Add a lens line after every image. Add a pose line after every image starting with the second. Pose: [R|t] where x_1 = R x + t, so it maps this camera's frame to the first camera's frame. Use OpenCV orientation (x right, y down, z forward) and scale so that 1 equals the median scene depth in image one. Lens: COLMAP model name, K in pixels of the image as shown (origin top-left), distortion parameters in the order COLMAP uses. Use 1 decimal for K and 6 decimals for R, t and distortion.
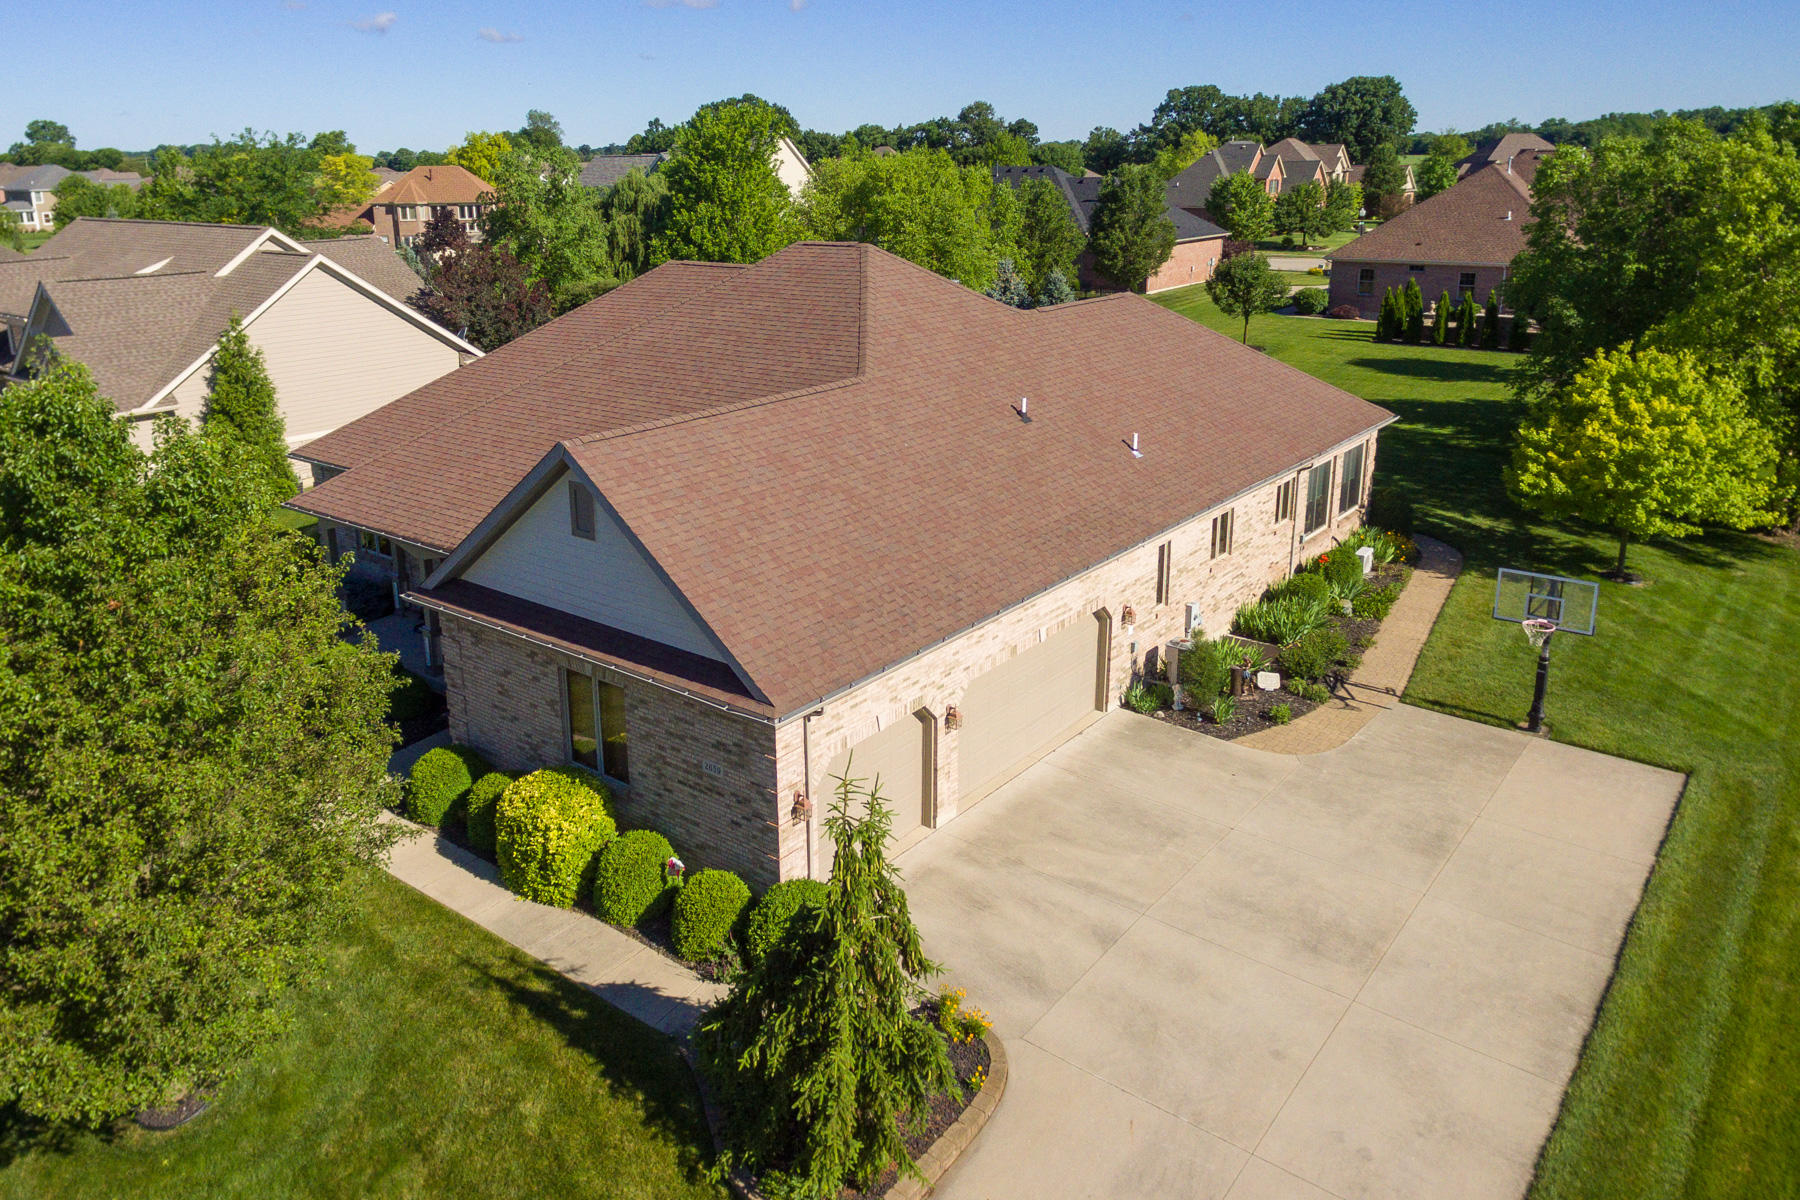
lens RADIAL K [[1319.7, 0, 810.6], [0, 1319.7, 490.0], [0, 0, 1]] dist [0.059951, -0.077683]
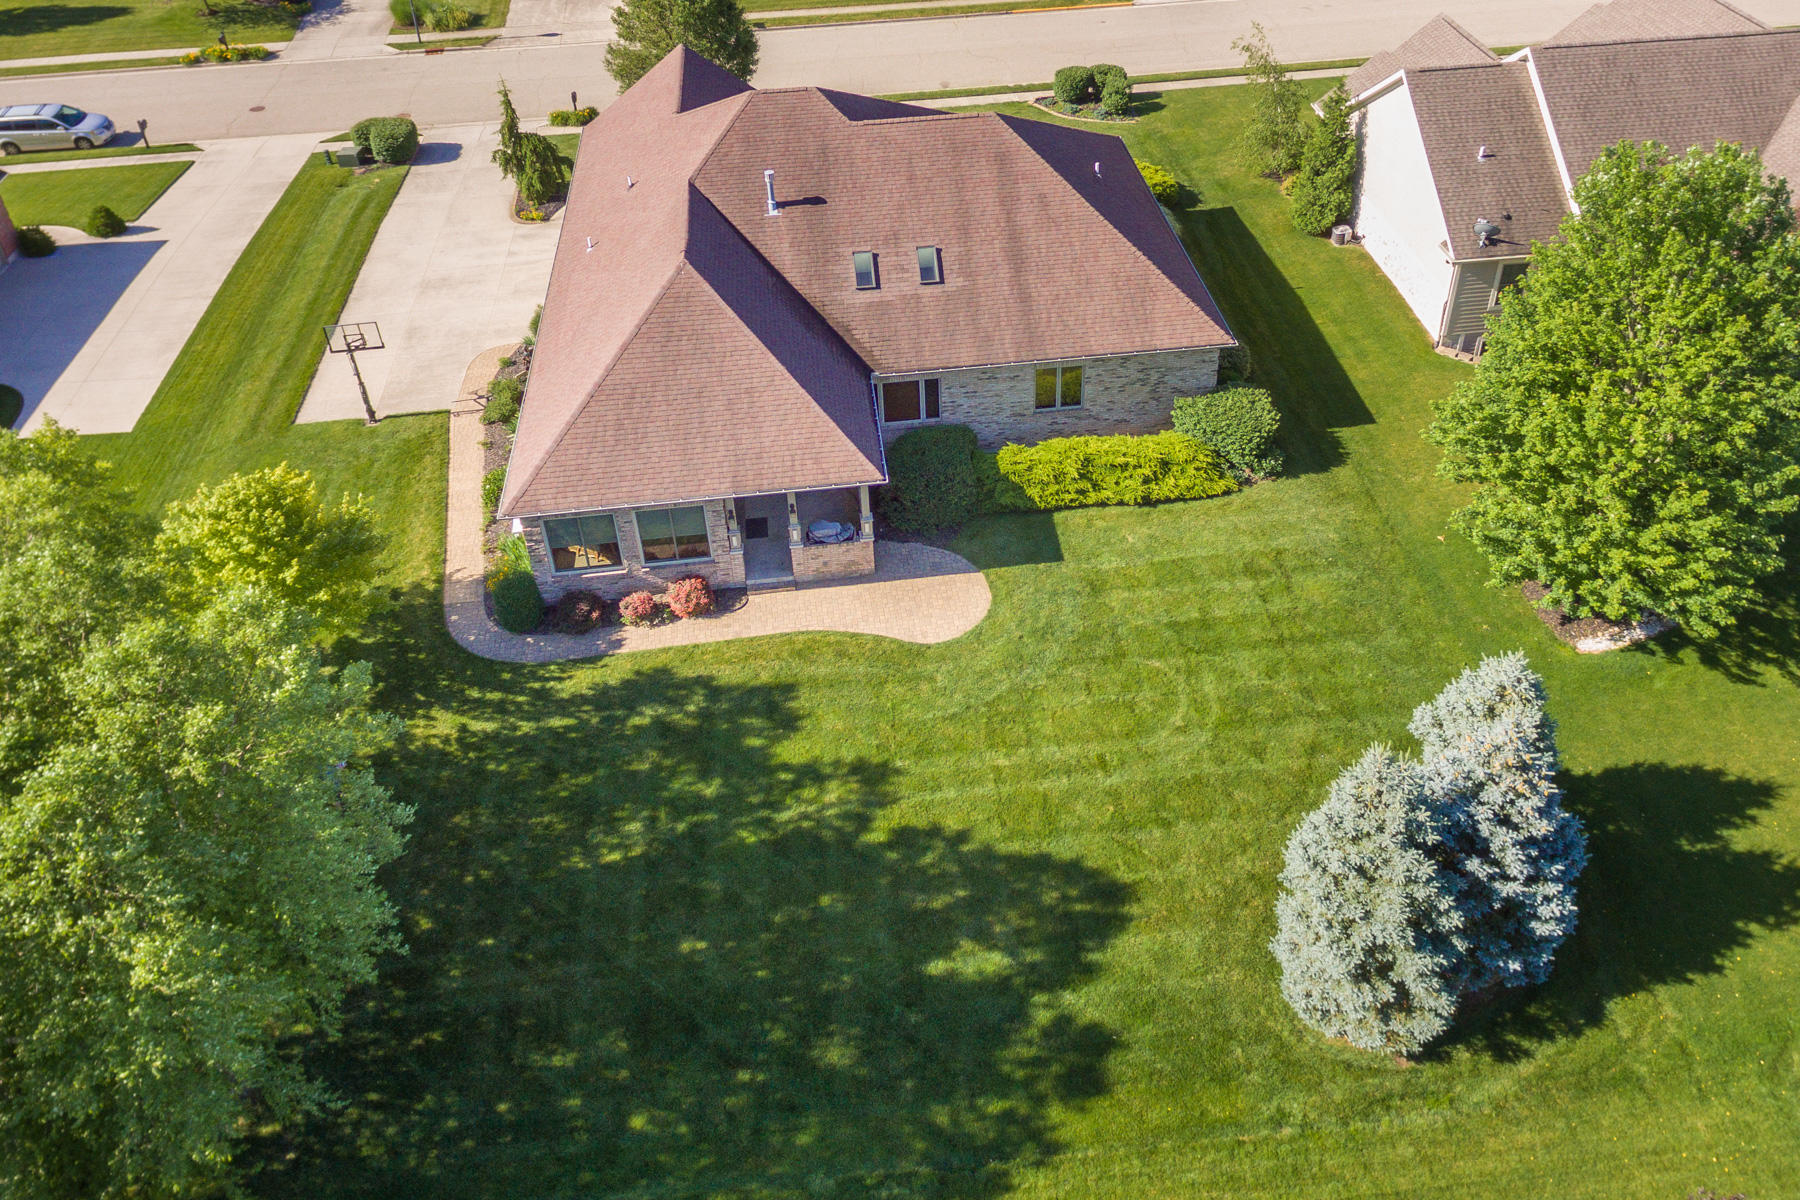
lens RADIAL K [[1413.5, 0, 948.0], [0, 1413.5, 426.4], [0, 0, 1]] dist [0.066811, -0.089439]
pose [[-0.678440, 0.442817, -0.586201, 1.264848], [-0.150324, 0.697369, 0.700771, -1.355446], [0.719112, 0.563551, -0.406557, 2.578902]]
